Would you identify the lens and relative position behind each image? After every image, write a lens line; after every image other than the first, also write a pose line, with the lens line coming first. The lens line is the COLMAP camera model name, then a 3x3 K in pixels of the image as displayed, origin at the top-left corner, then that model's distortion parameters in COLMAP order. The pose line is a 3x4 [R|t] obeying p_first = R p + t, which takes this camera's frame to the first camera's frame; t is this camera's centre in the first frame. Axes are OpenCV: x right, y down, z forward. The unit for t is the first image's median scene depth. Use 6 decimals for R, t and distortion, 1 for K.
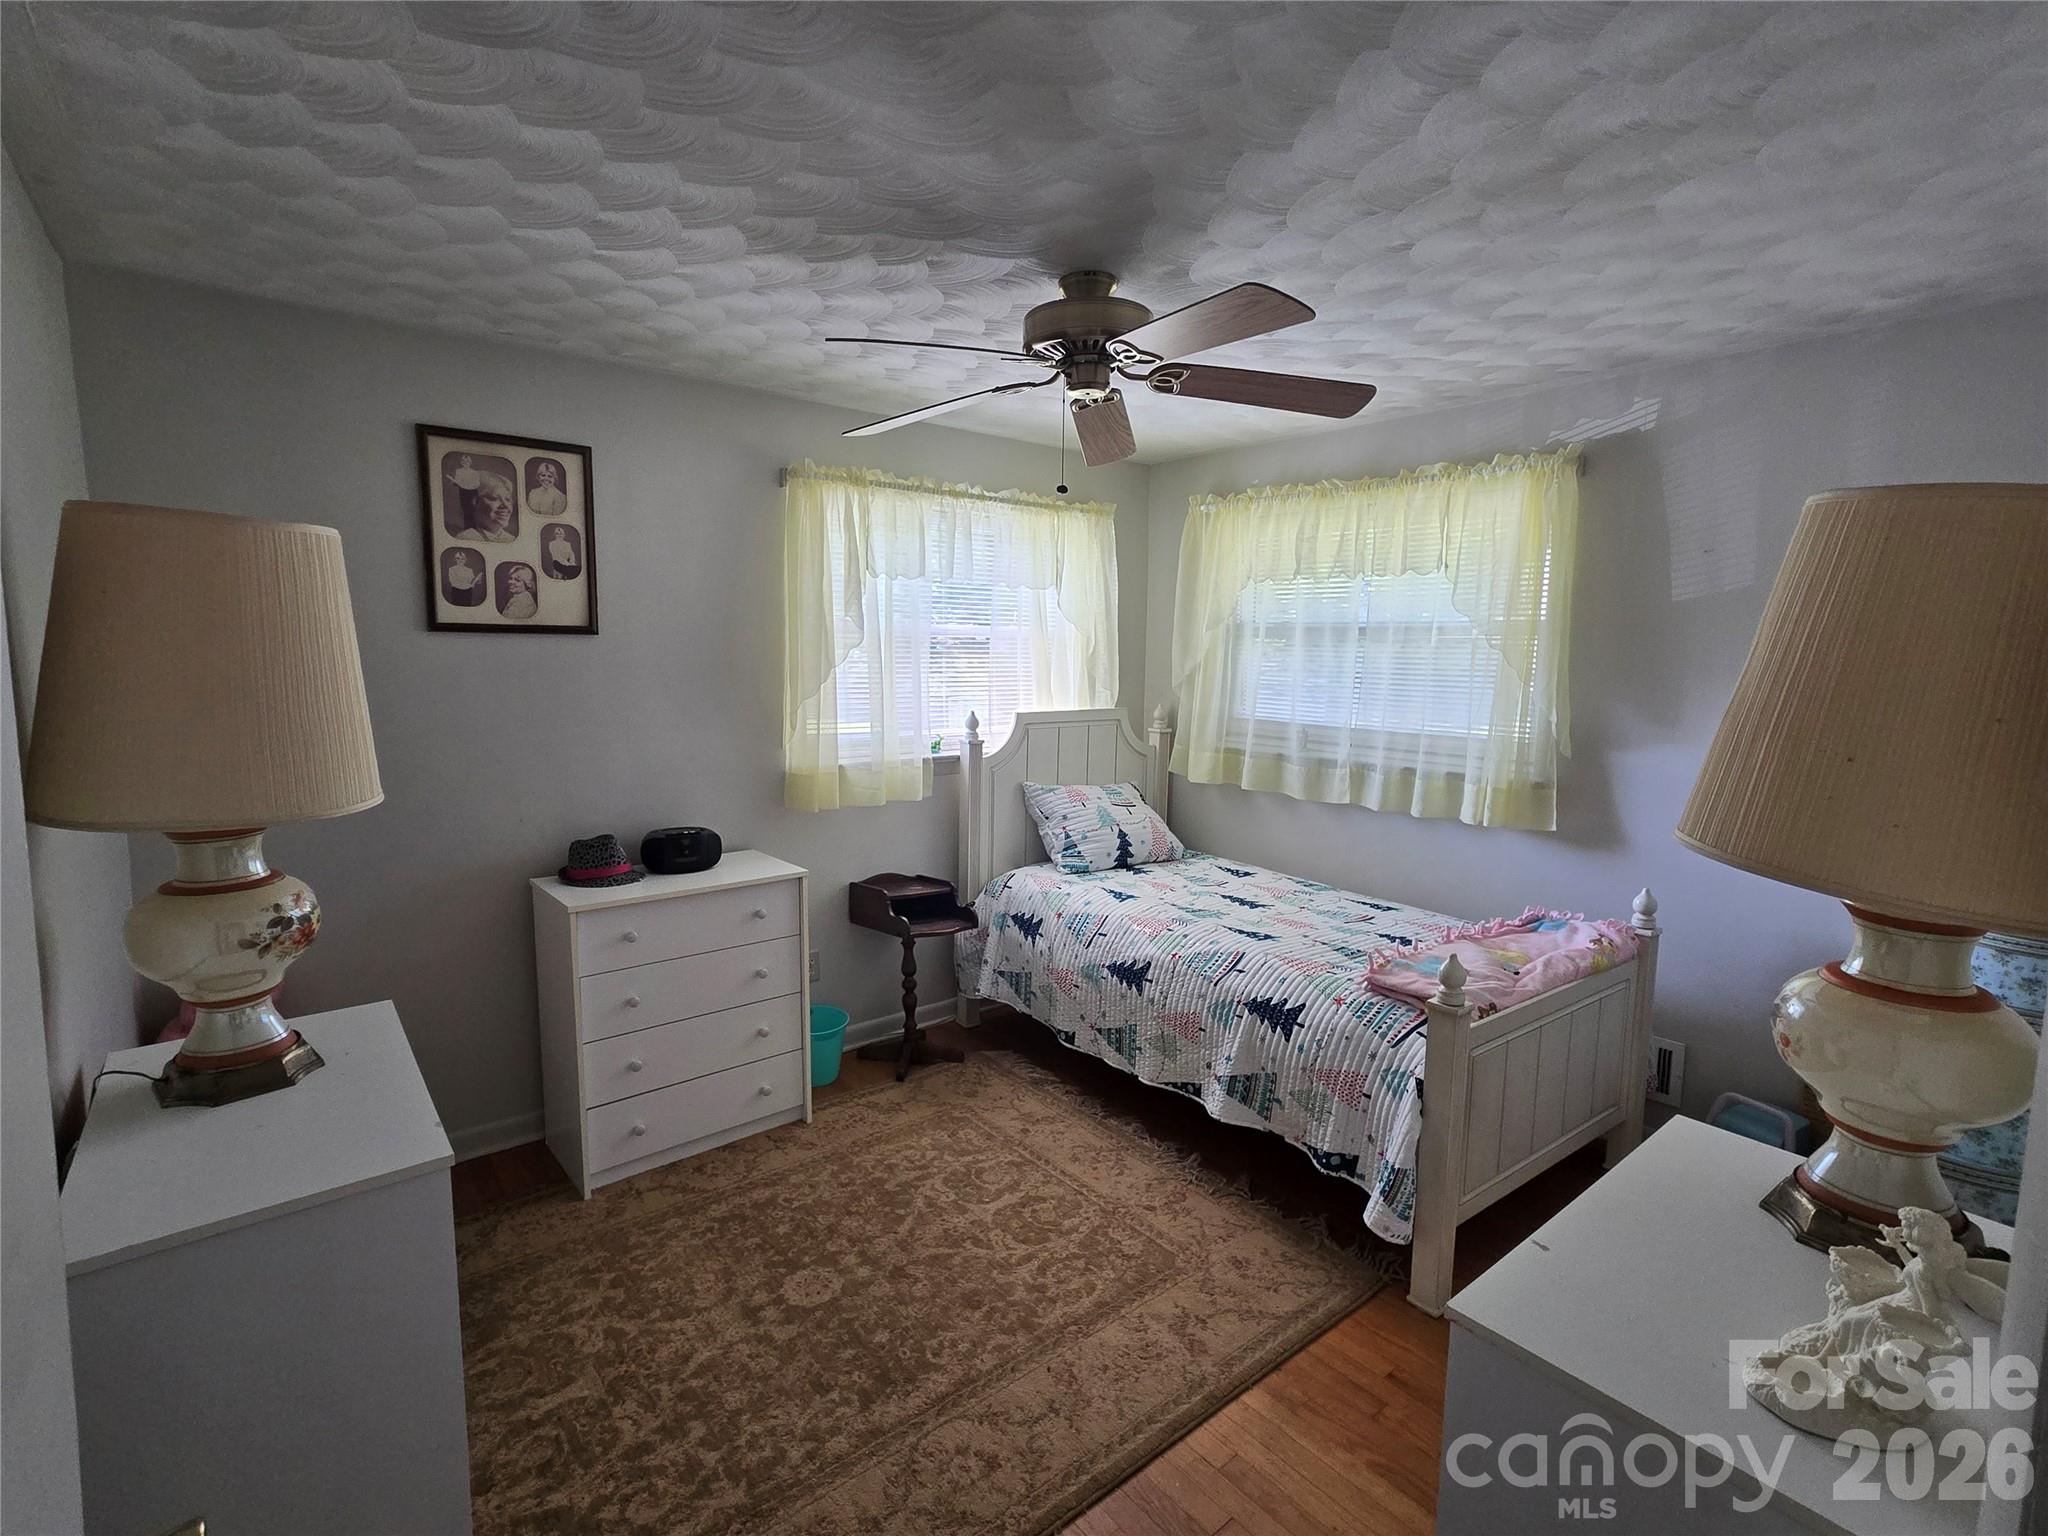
lens RADIAL K [[963.1, 0, 1018.2], [0, 963.1, 767.6], [0, 0, 1]] dist [-0.003892, -0.000053]
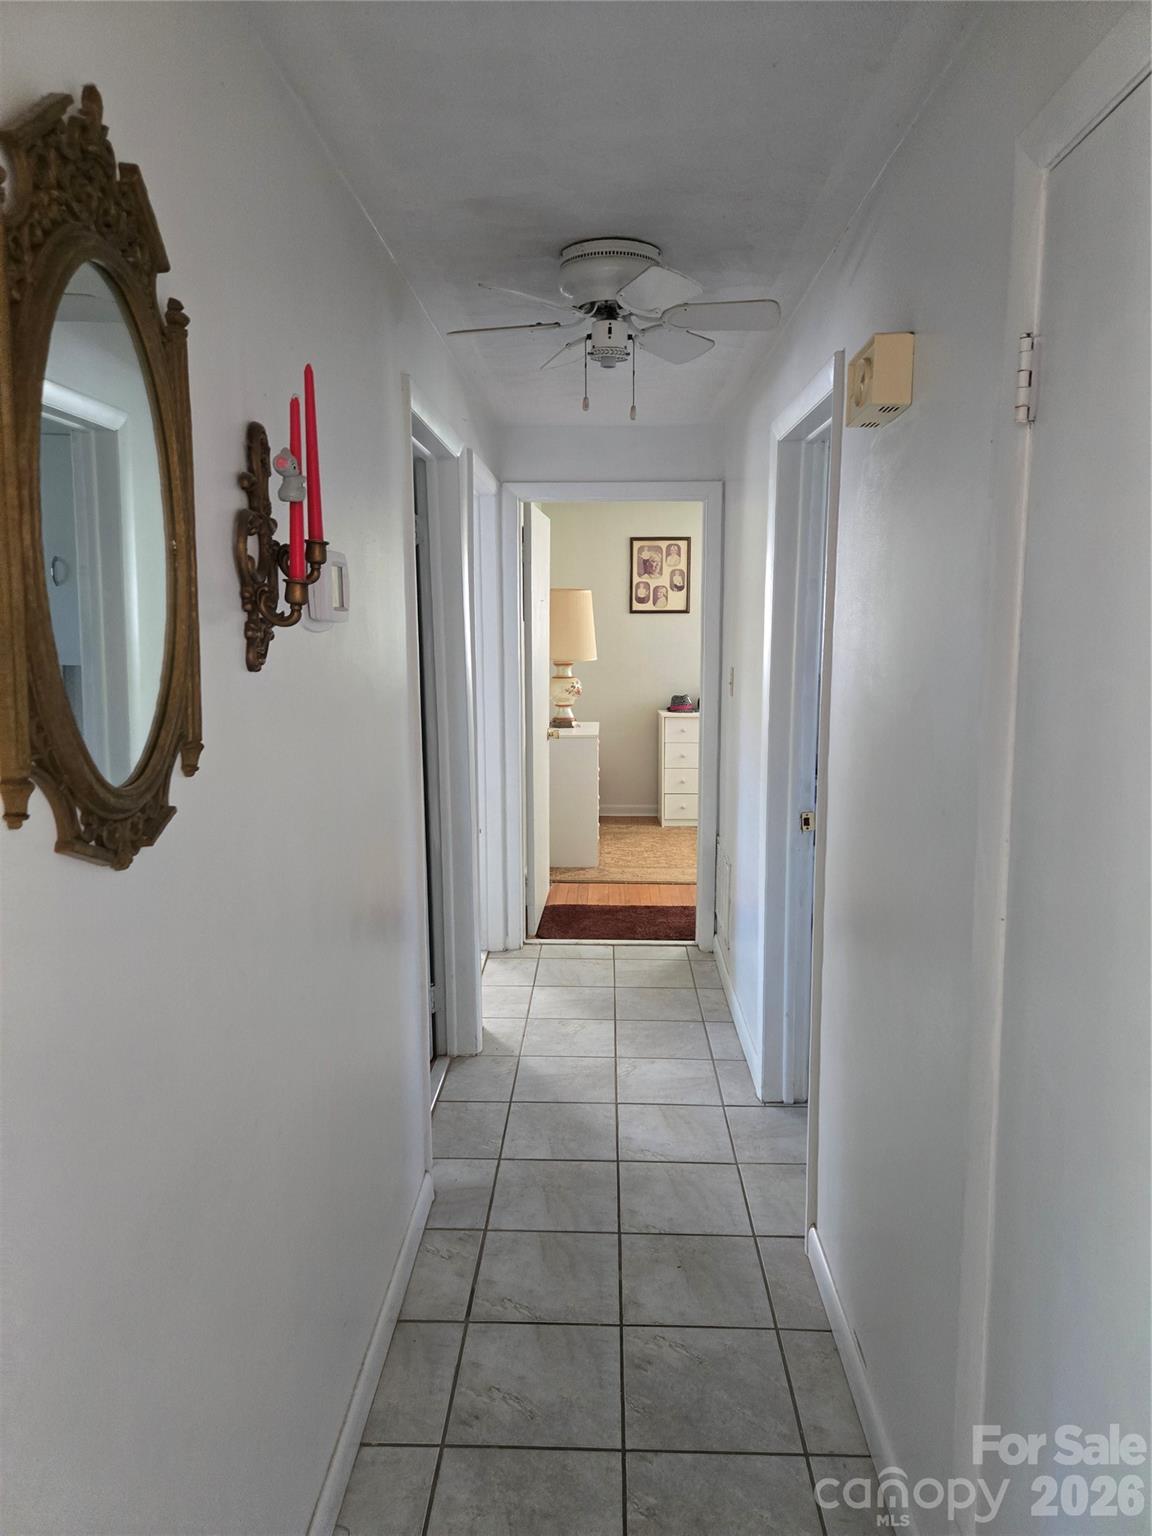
lens RADIAL K [[1049.1, 0, 575.0], [0, 1049.1, 763.9], [0, 0, 1]] dist [0.086503, -0.073660]
pose [[0.765198, 0.076386, -0.639248, 1.153648], [-0.067045, 0.996992, 0.038879, 0.169895], [0.640295, 0.013108, 0.768017, -1.320074]]
